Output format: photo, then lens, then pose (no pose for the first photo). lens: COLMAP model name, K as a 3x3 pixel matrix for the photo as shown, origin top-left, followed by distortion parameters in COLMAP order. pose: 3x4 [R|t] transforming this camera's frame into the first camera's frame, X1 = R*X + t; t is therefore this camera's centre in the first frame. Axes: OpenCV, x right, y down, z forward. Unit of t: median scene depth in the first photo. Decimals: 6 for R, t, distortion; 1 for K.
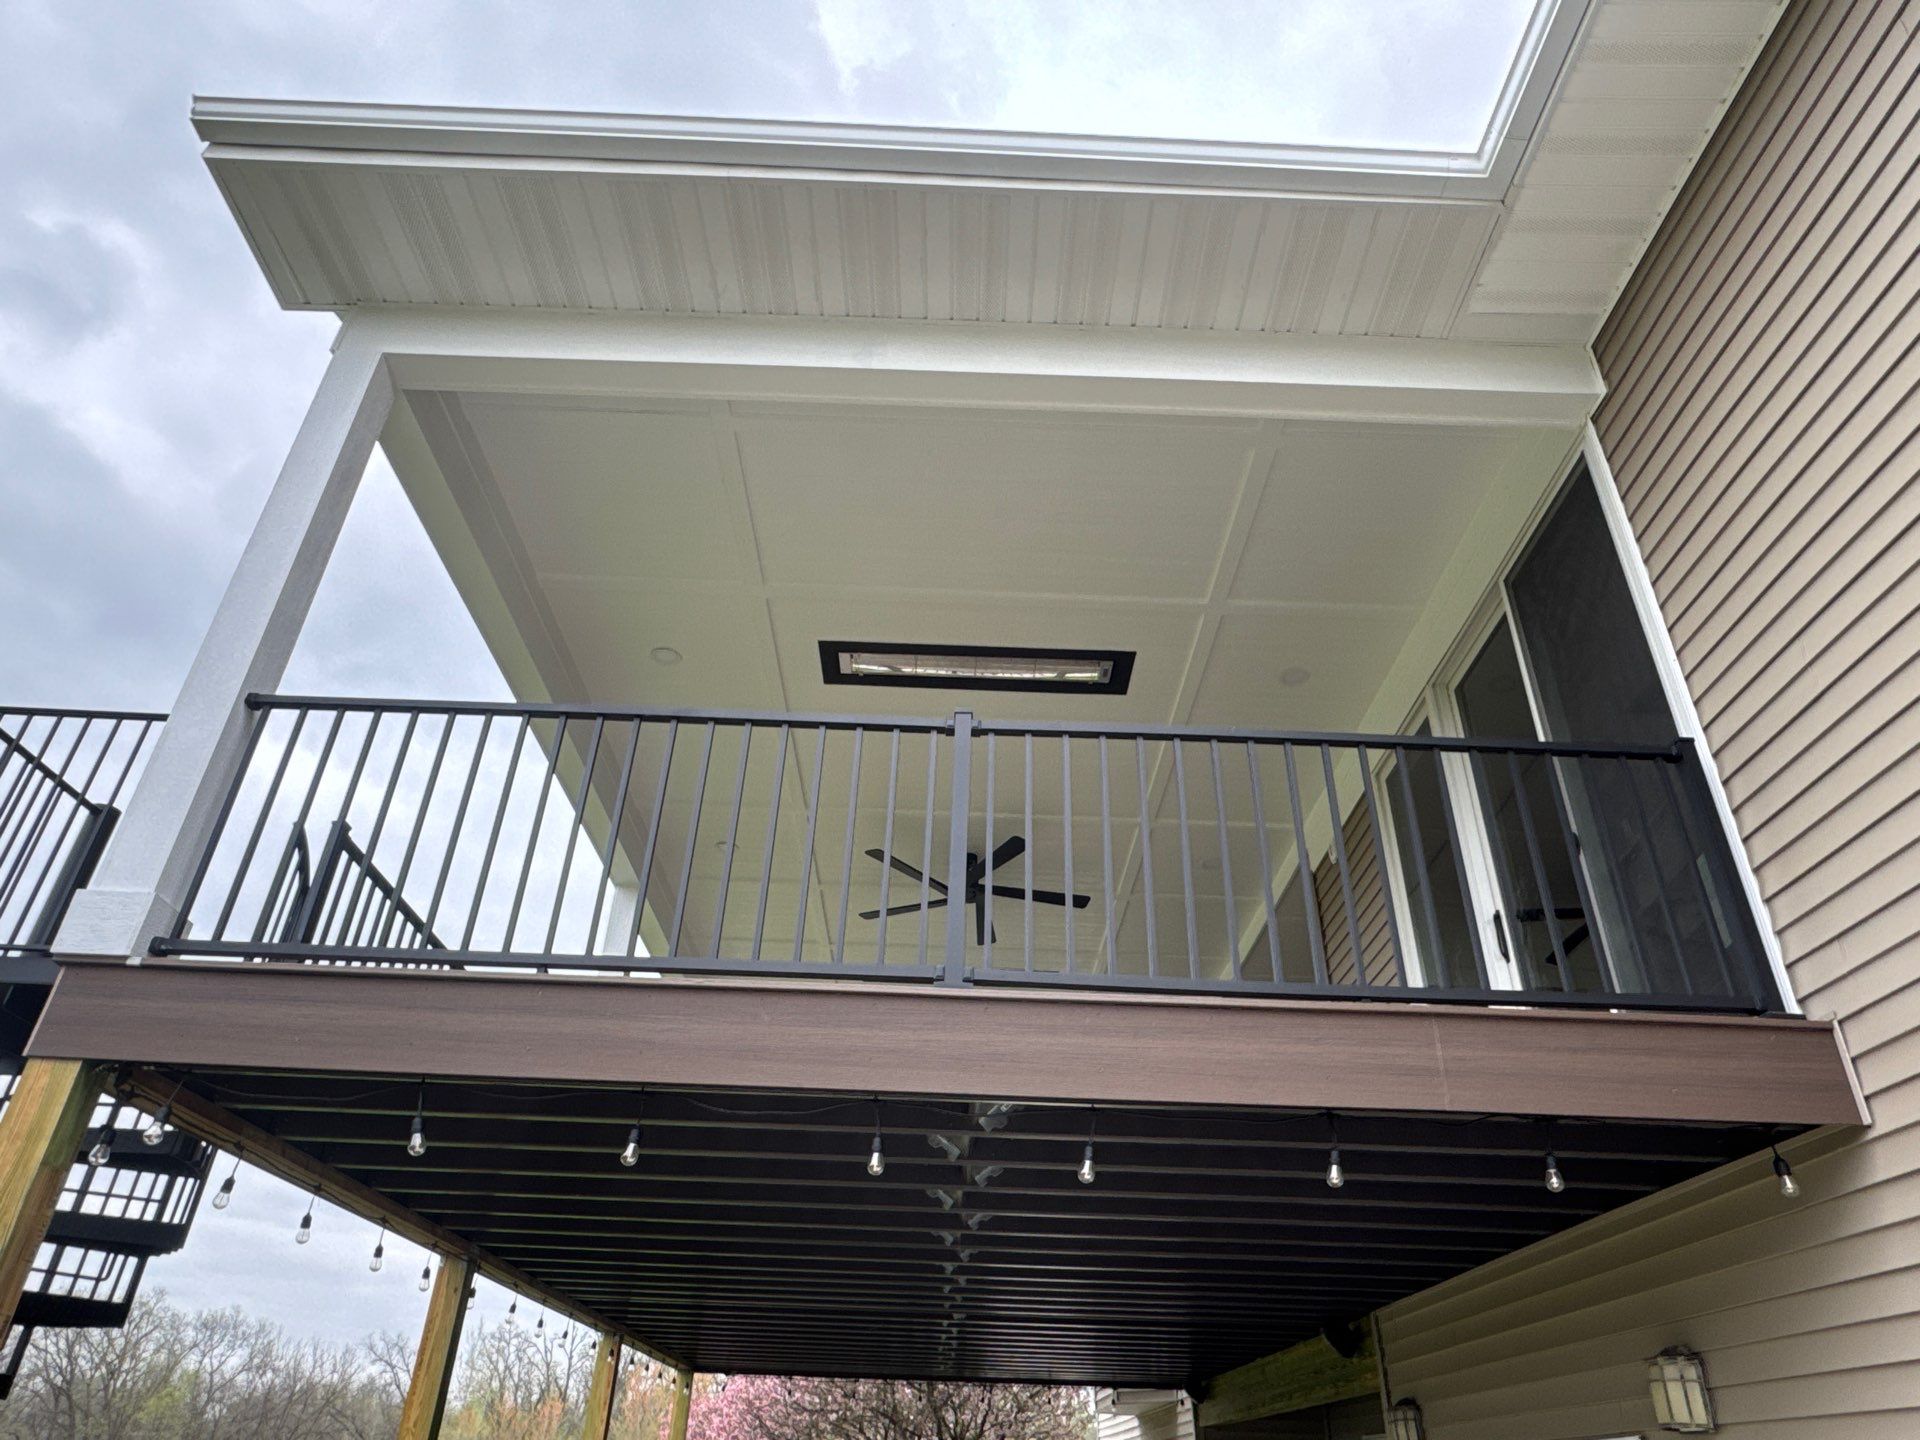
lens RADIAL K [[1198.5, 0, 960.0], [0, 1198.5, 720.0], [0, 0, 1]] dist [-0.000851, 0.000865]
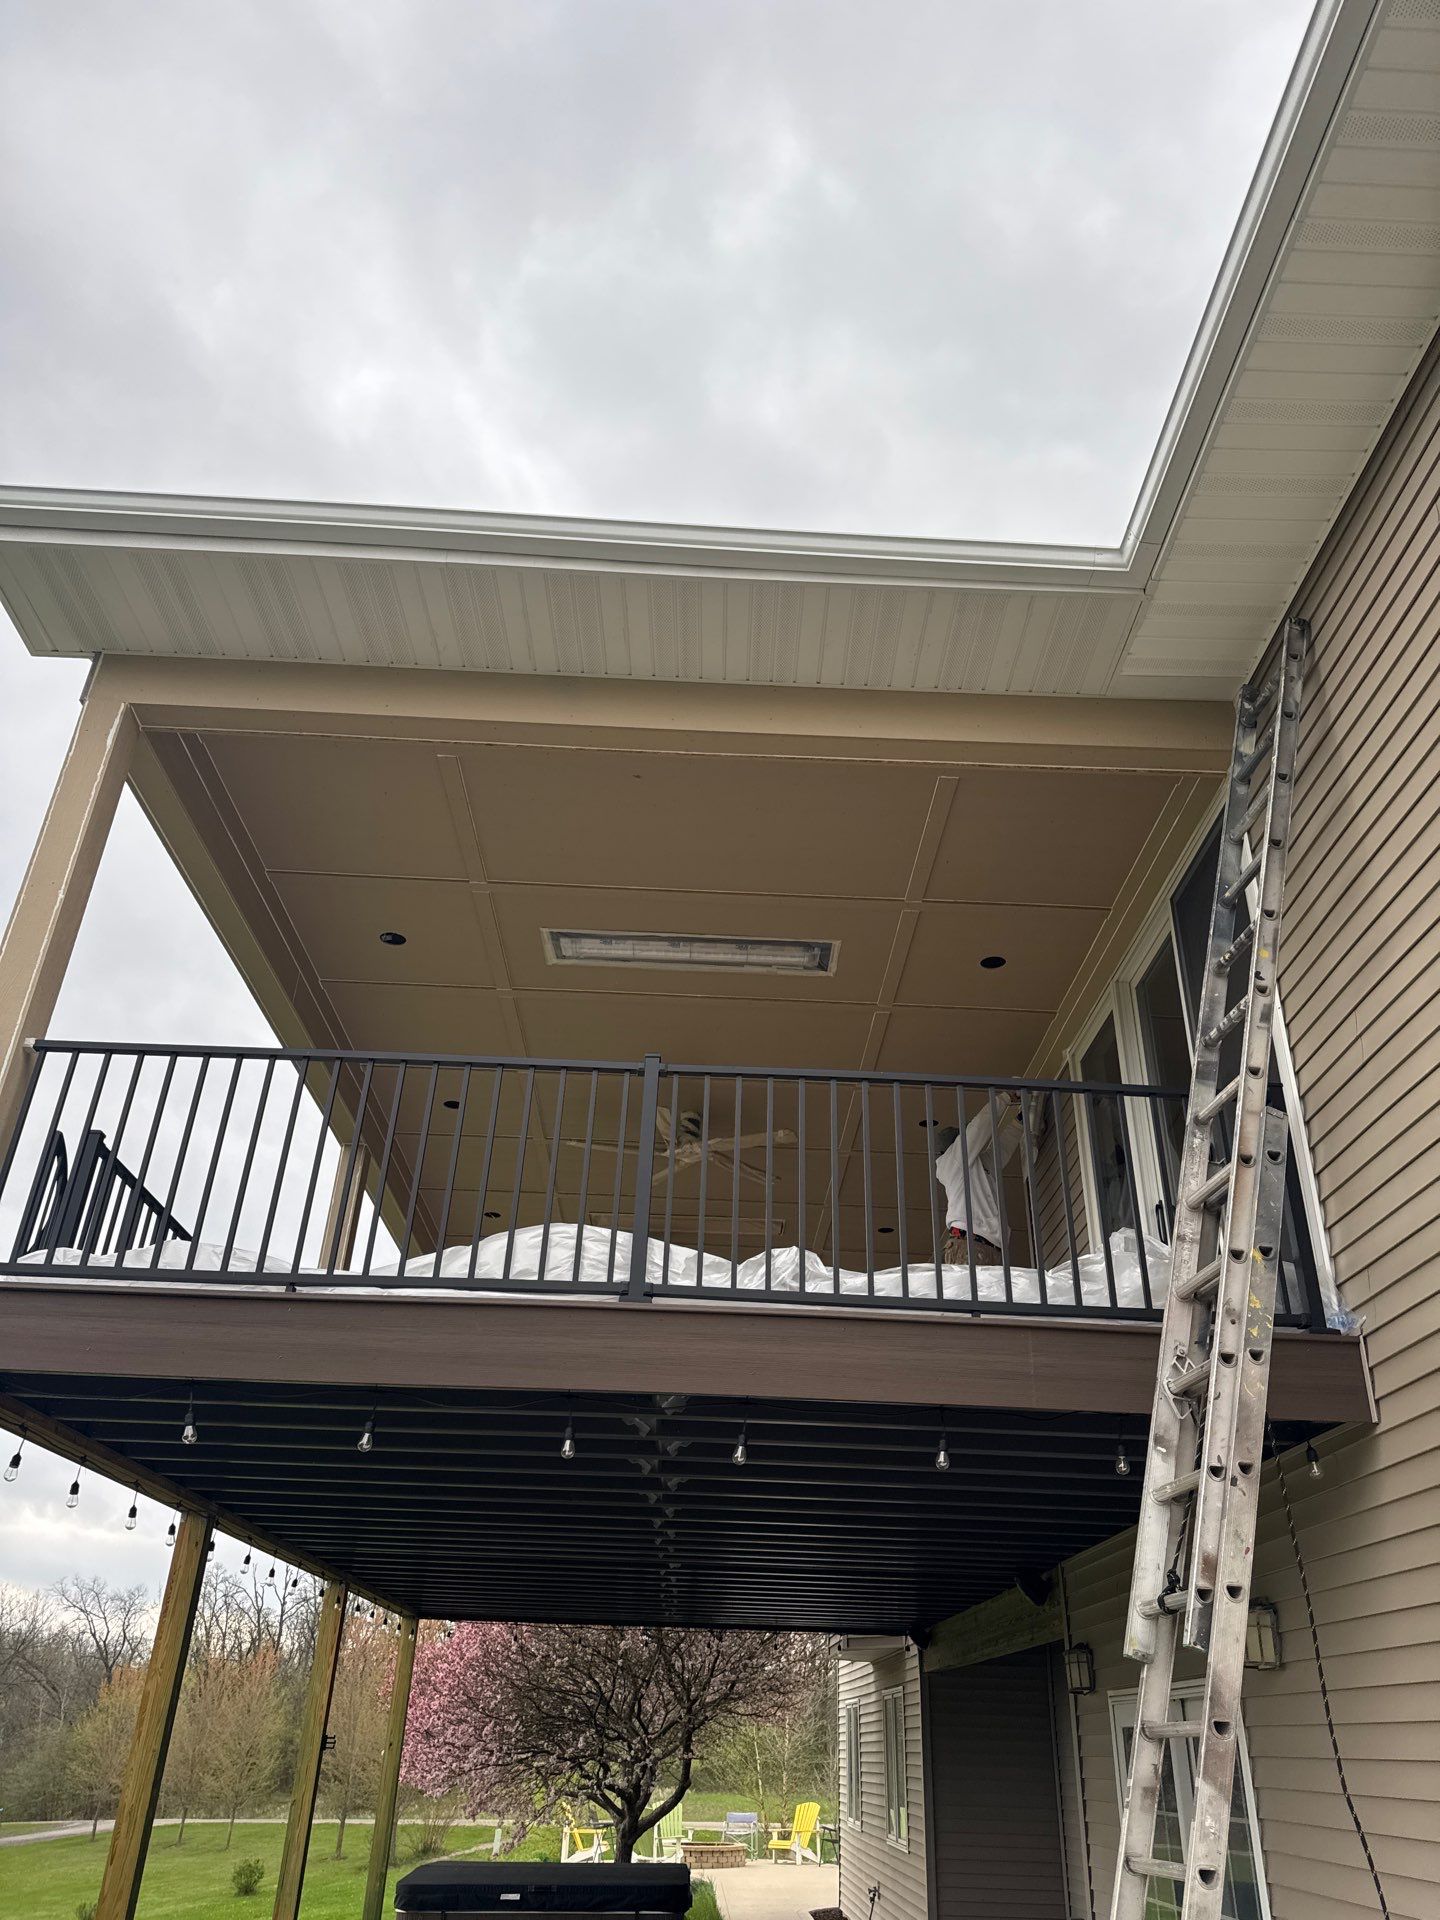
lens RADIAL K [[1354.8, 0, 735.4], [0, 1354.8, 958.1], [0, 0, 1]] dist [0.041073, -0.043967]
pose [[0.999920, 0.006478, 0.010891, 0.054630], [-0.006988, 0.998848, 0.047465, -0.131153], [-0.010571, -0.047537, 0.998814, -0.242647]]
